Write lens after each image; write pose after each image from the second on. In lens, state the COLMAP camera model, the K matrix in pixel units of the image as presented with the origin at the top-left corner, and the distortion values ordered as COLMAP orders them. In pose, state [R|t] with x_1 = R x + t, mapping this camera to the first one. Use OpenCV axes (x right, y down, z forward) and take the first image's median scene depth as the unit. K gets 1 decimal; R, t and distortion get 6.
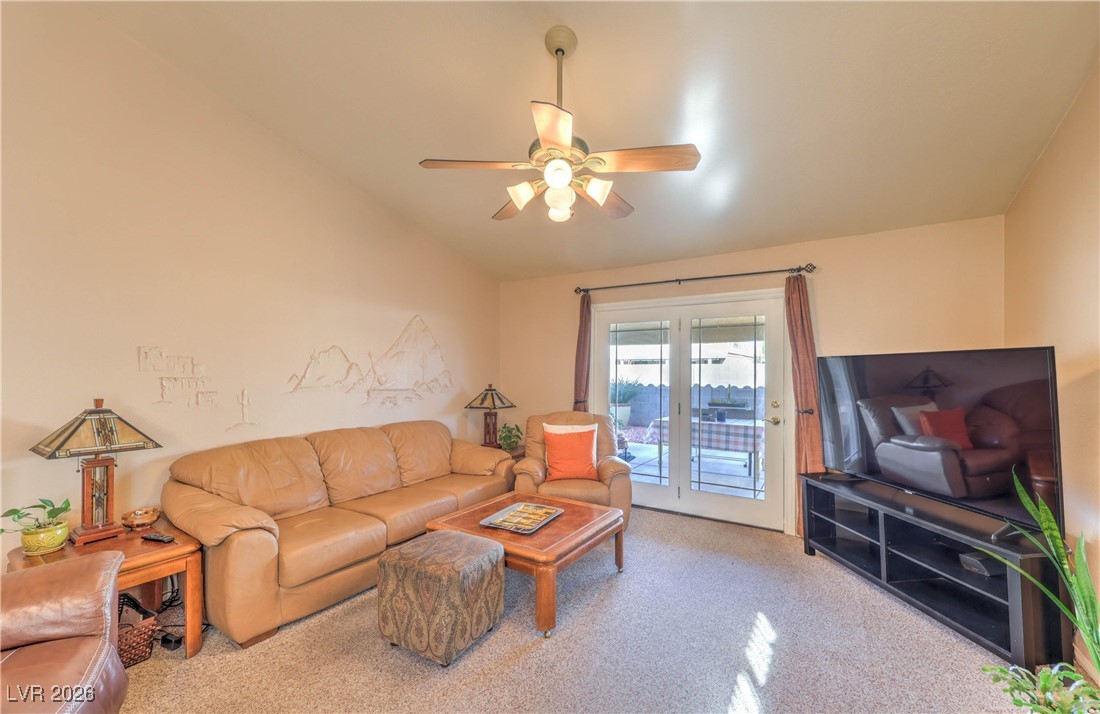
lens RADIAL K [[445.0, 0, 554.4], [0, 445.0, 366.3], [0, 0, 1]] dist [0.002283, 0.000054]
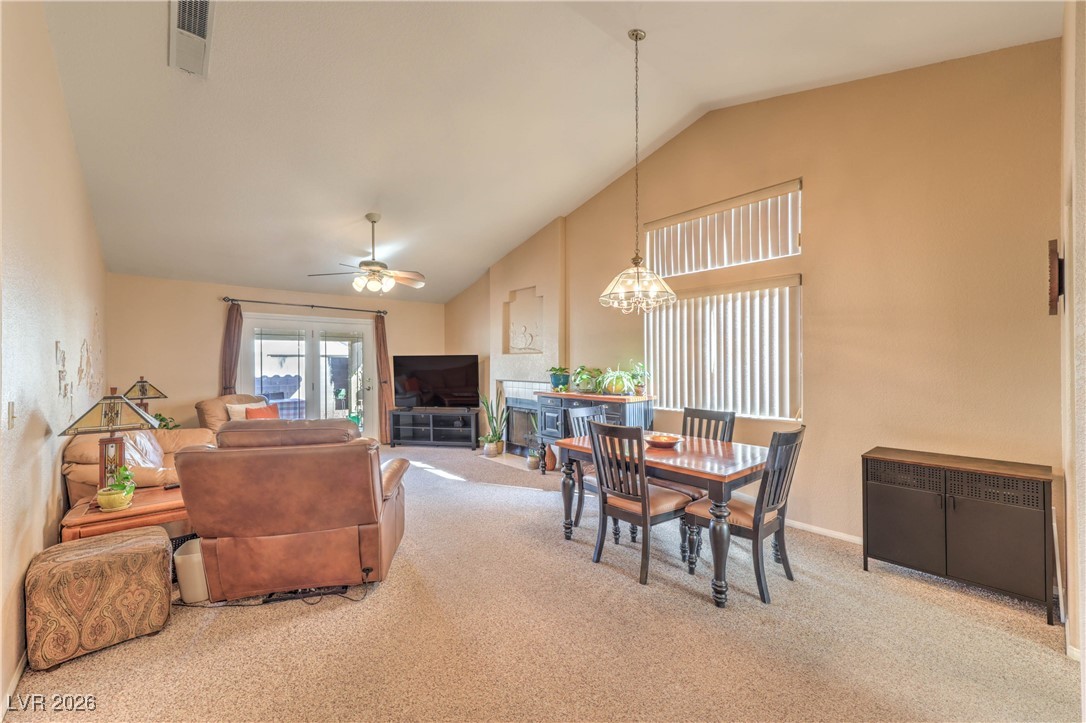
lens RADIAL K [[435.5, 0, 553.9], [0, 435.5, 361.7], [0, 0, 1]] dist [0.000831, -0.000001]
pose [[0.276860, -0.002525, 0.960907, -1.152710], [-0.004225, 0.999984, 0.003846, -0.003379], [-0.960901, -0.005125, 0.276845, -0.310751]]
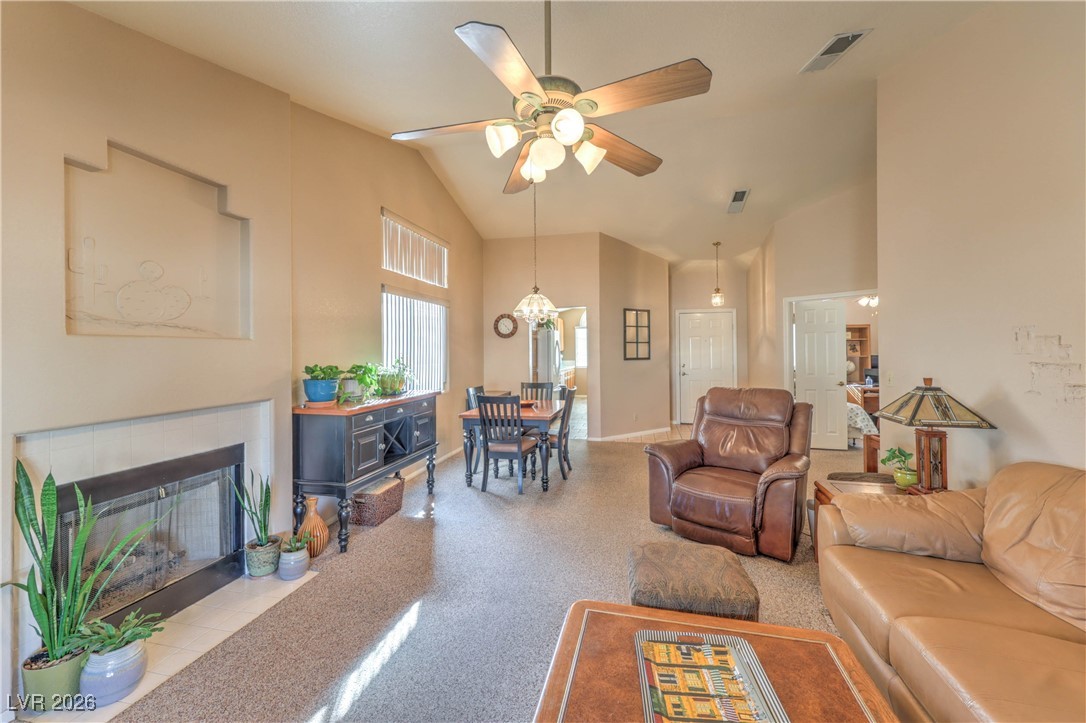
lens RADIAL K [[445.4, 0, 549.2], [0, 445.4, 339.6], [0, 0, 1]] dist [-0.000579, -0.000014]
pose [[-0.944348, 0.000144, -0.328948, 0.184199], [0.009795, 0.999569, -0.027685, -0.001937], [0.328802, -0.029366, -0.943942, 1.124213]]
